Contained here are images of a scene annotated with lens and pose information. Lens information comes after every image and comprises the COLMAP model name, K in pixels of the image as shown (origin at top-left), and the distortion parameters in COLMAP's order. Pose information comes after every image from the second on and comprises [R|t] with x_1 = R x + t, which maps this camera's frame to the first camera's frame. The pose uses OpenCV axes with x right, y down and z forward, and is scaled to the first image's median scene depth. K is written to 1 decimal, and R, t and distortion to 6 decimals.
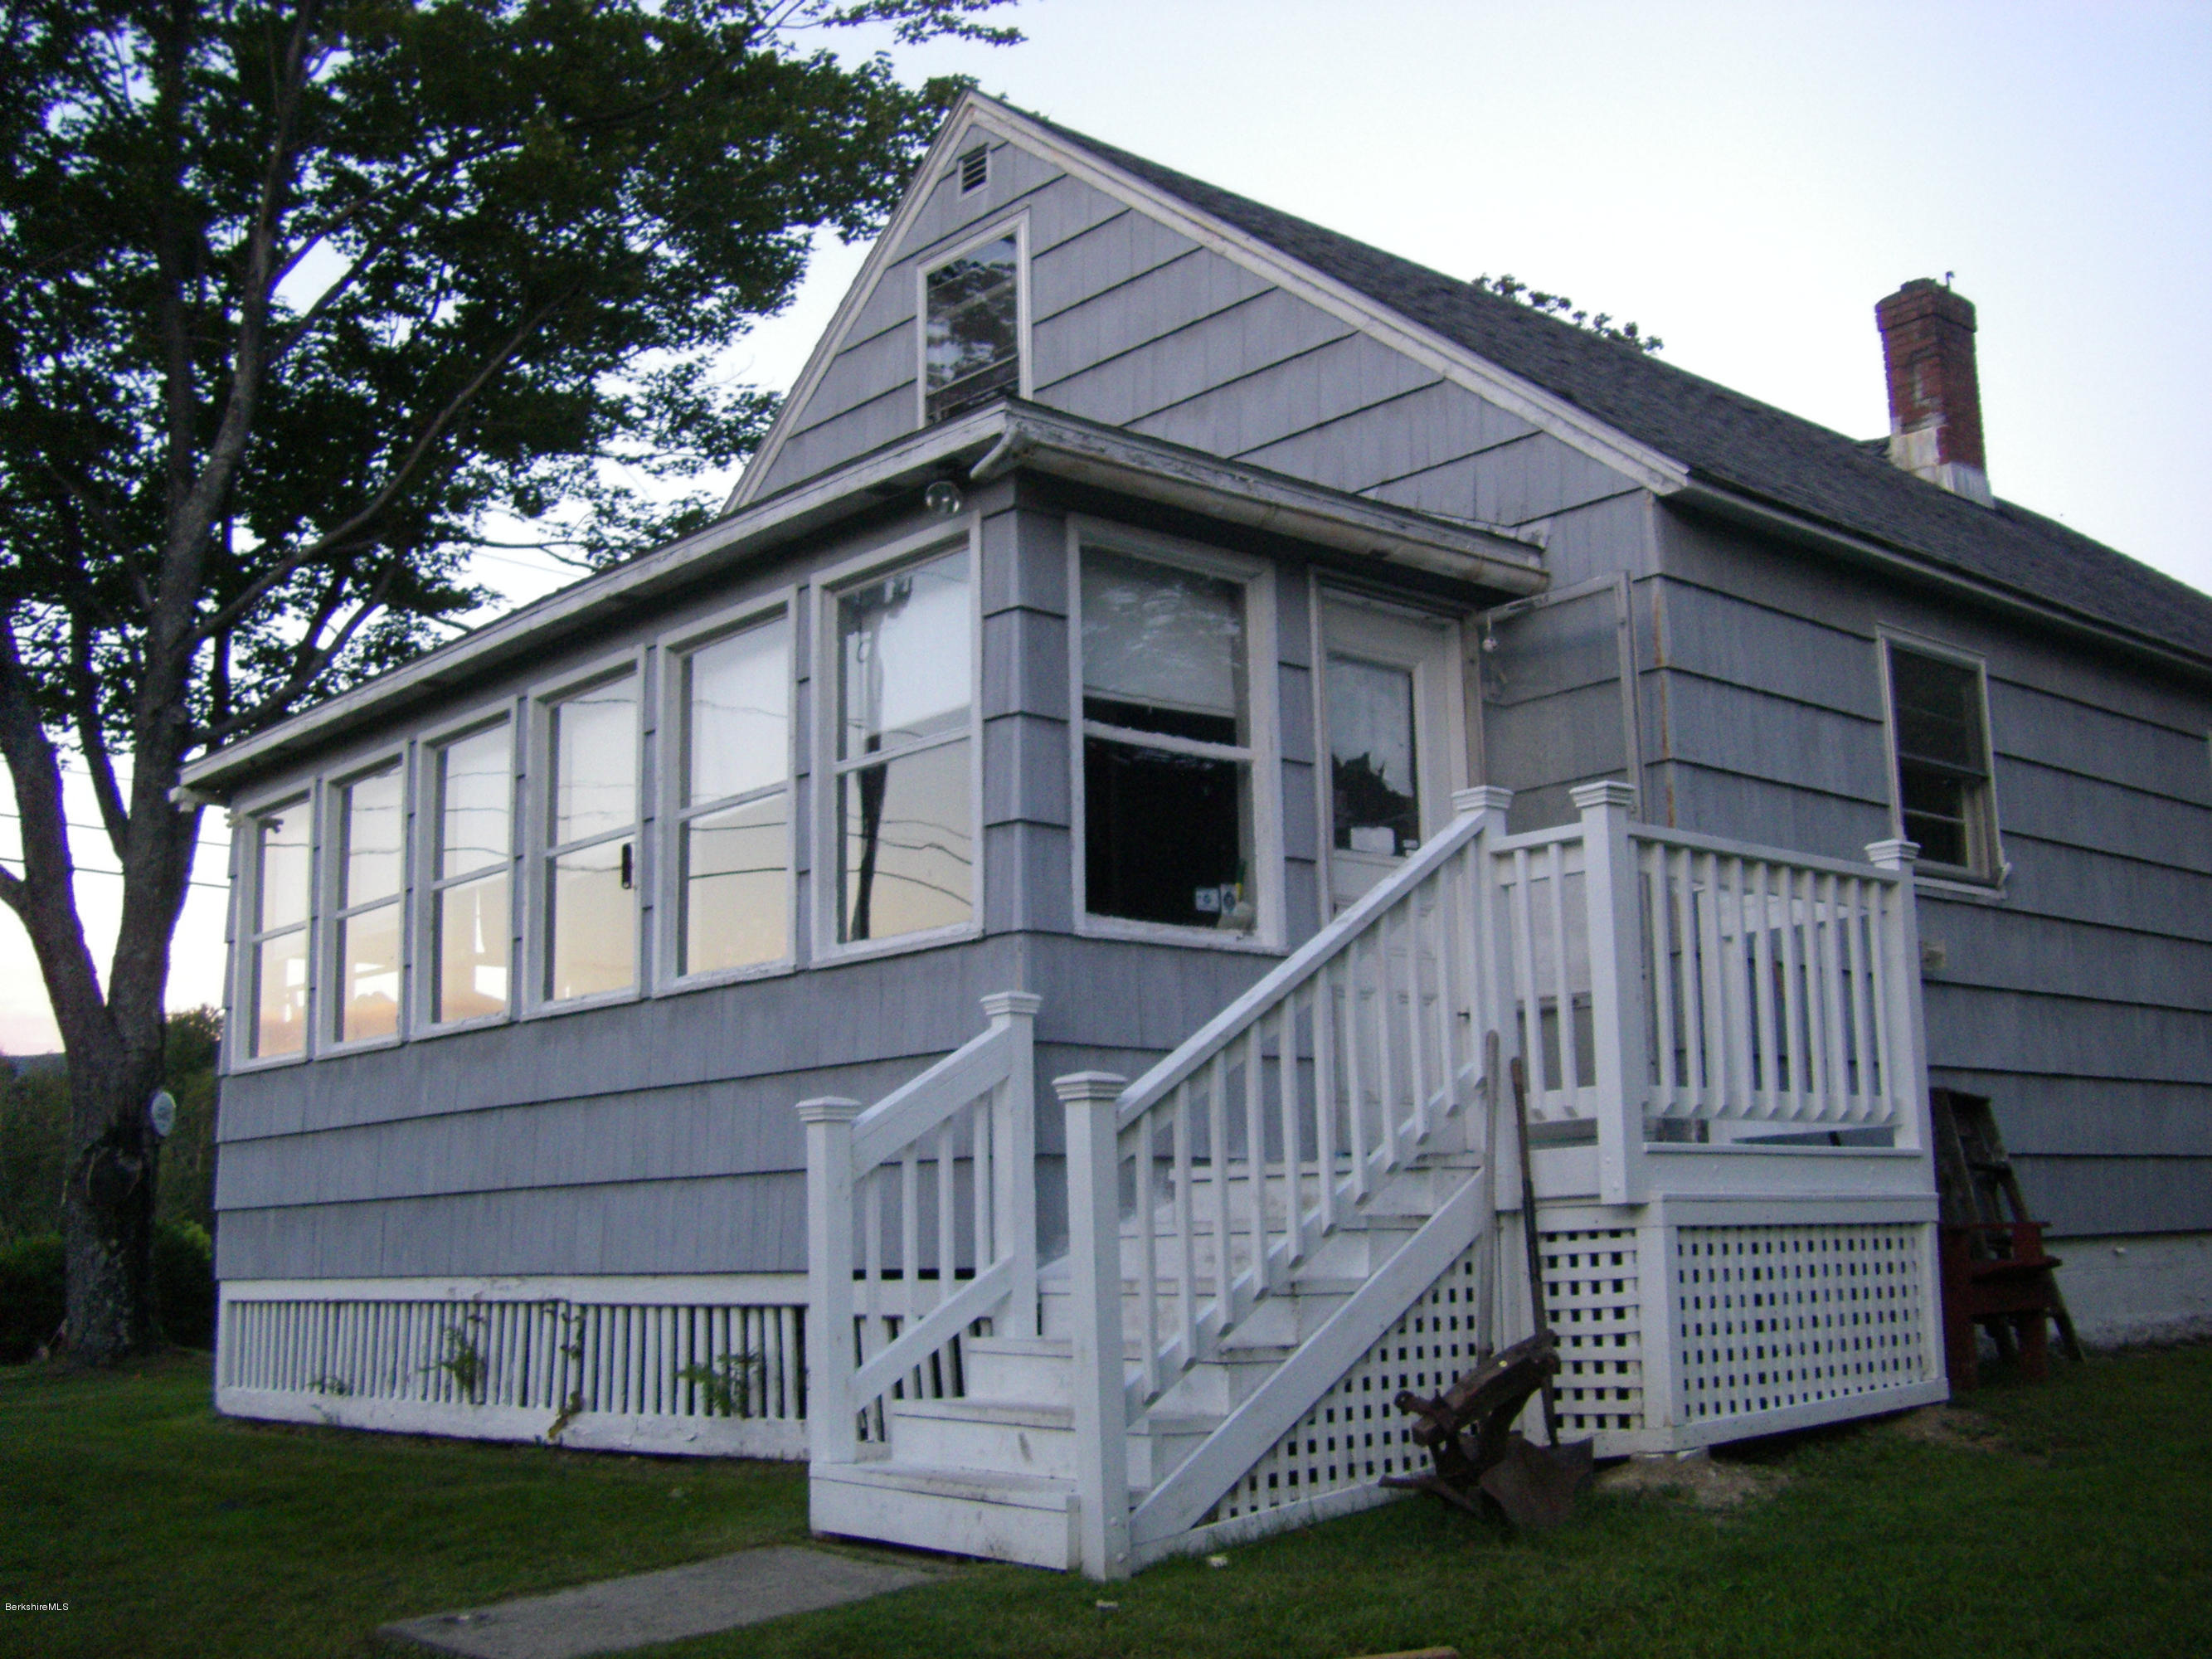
lens RADIAL K [[2492.8, 0, 1106.0], [0, 2492.8, 829.5], [0, 0, 1]] dist [-0.209696, 0.272312]
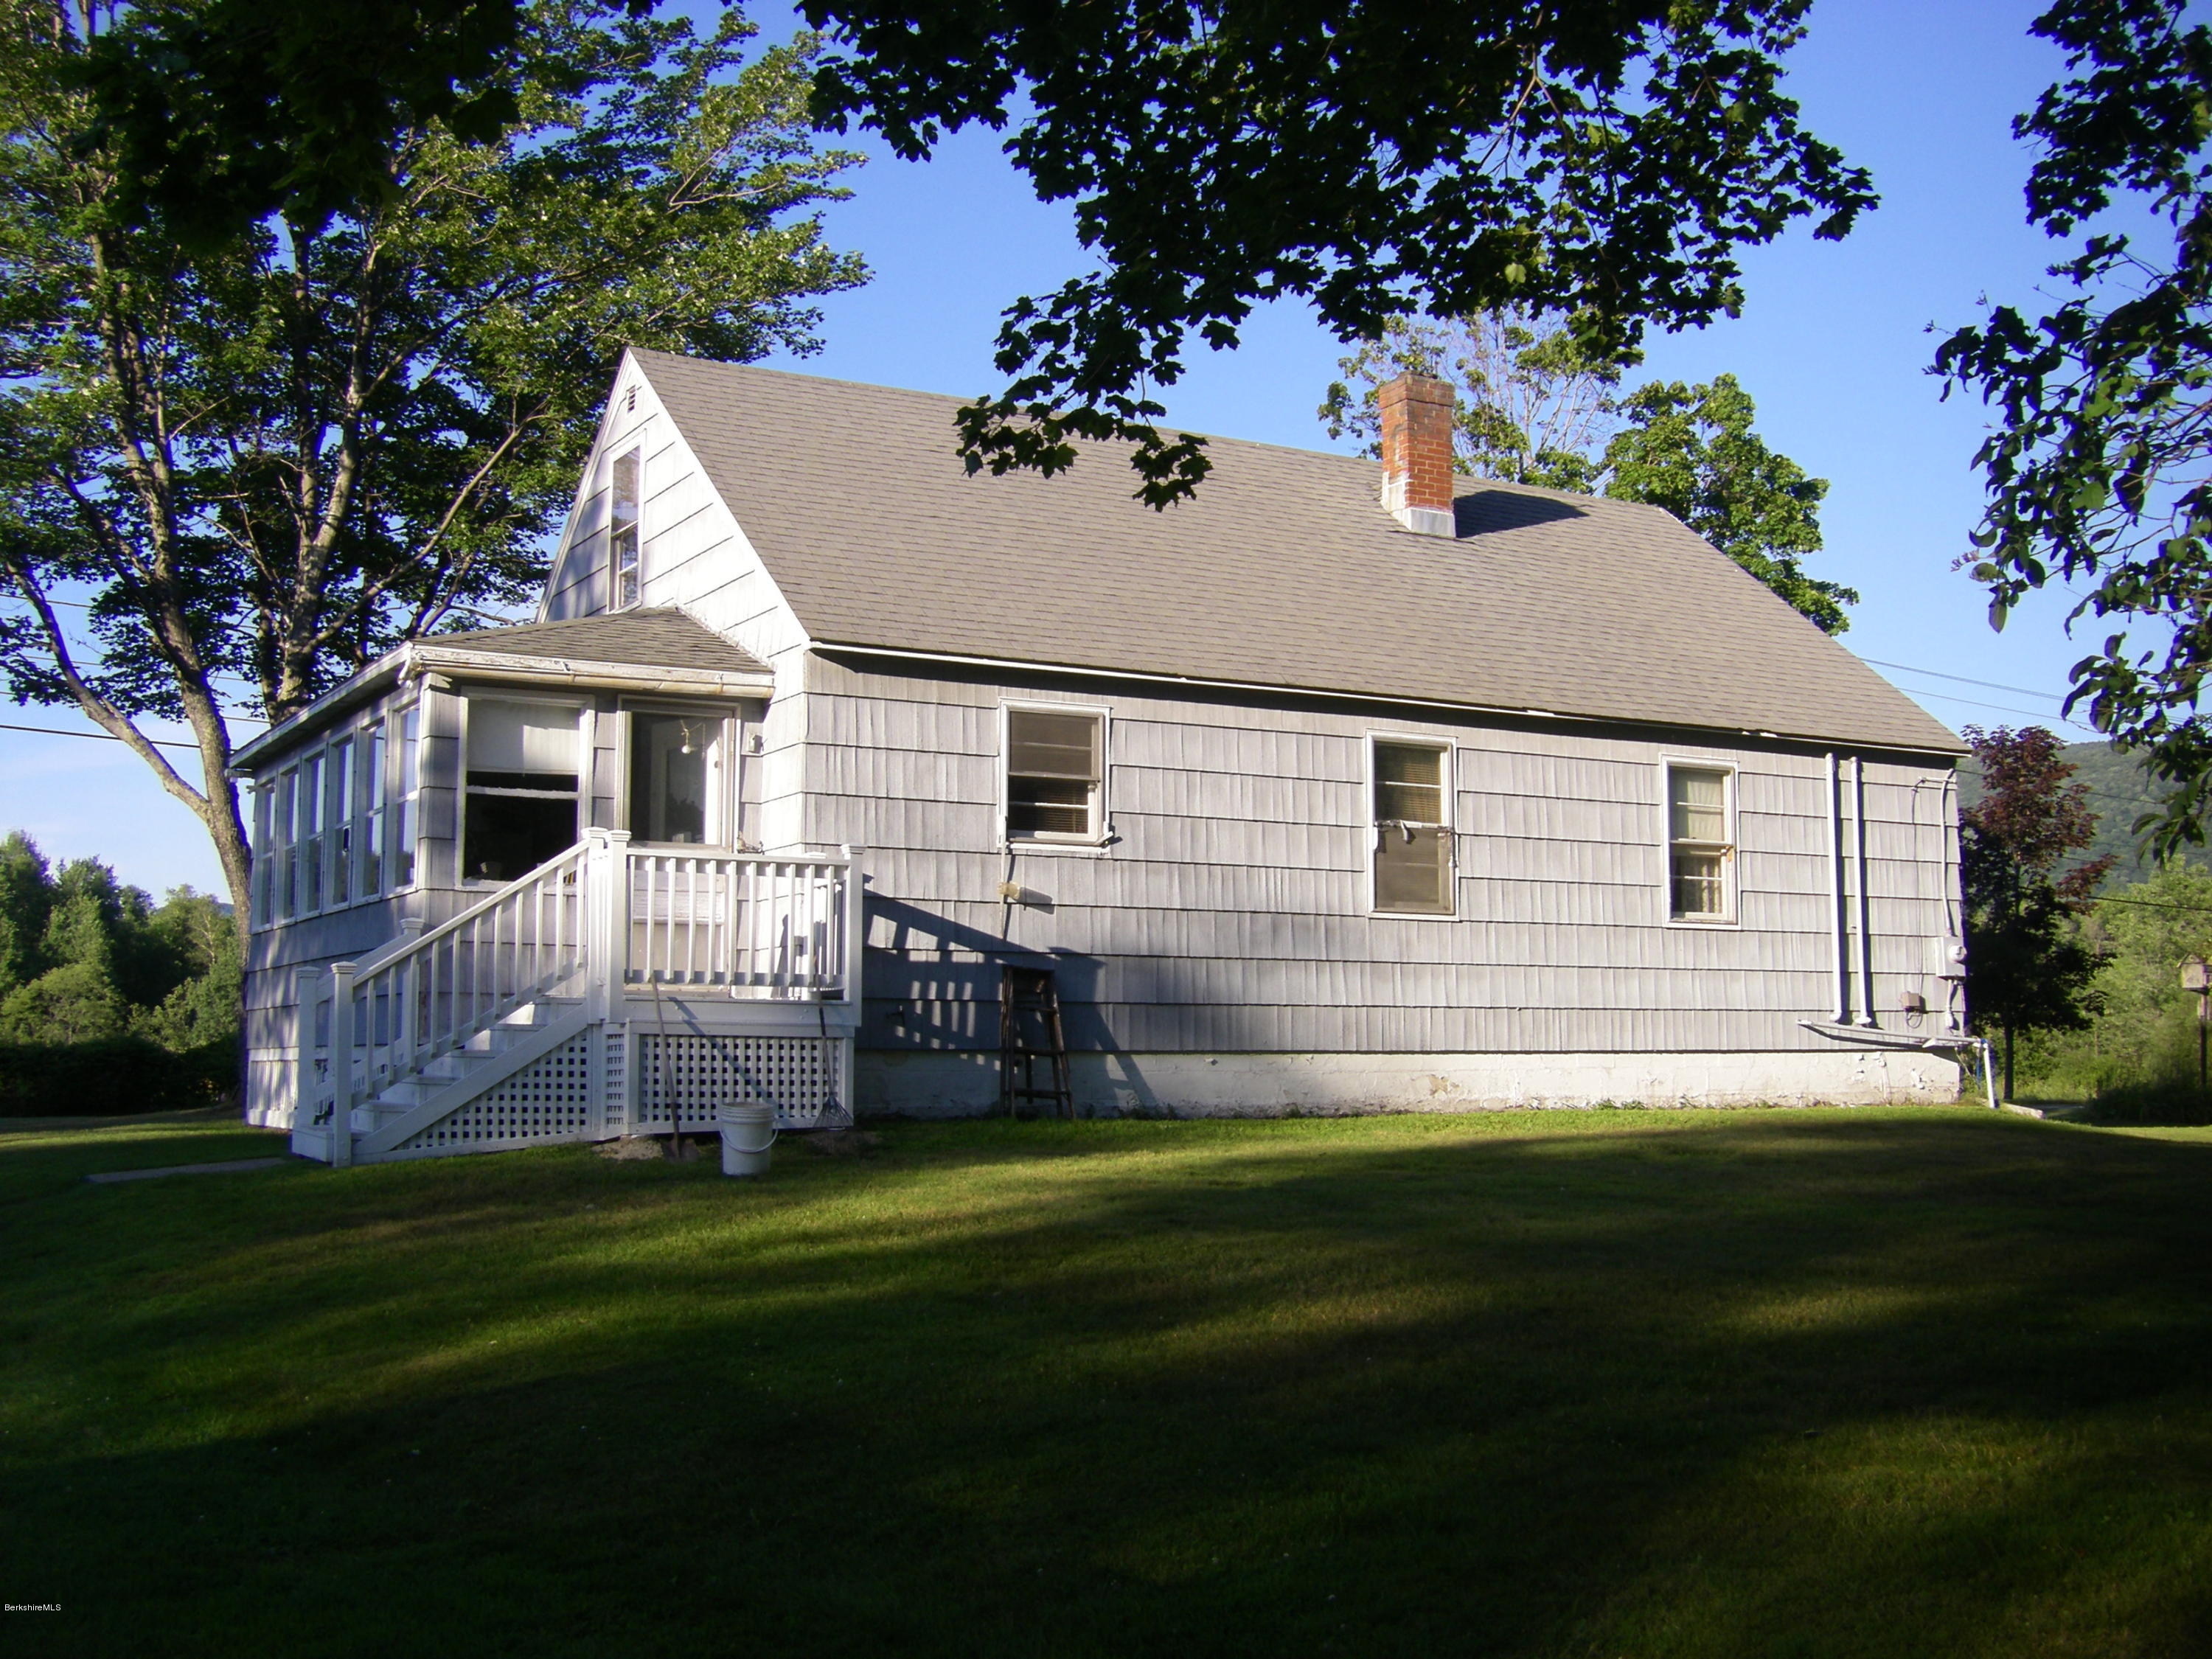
lens RADIAL K [[2492.7, 0, 1106.0], [0, 2492.7, 829.5], [0, 0, 1]] dist [-0.209696, 0.272312]
pose [[0.979505, 0.001283, -0.201418, 0.952281], [0.014986, 0.996744, 0.079229, -0.166623], [0.200863, -0.080624, 0.976296, -0.934566]]
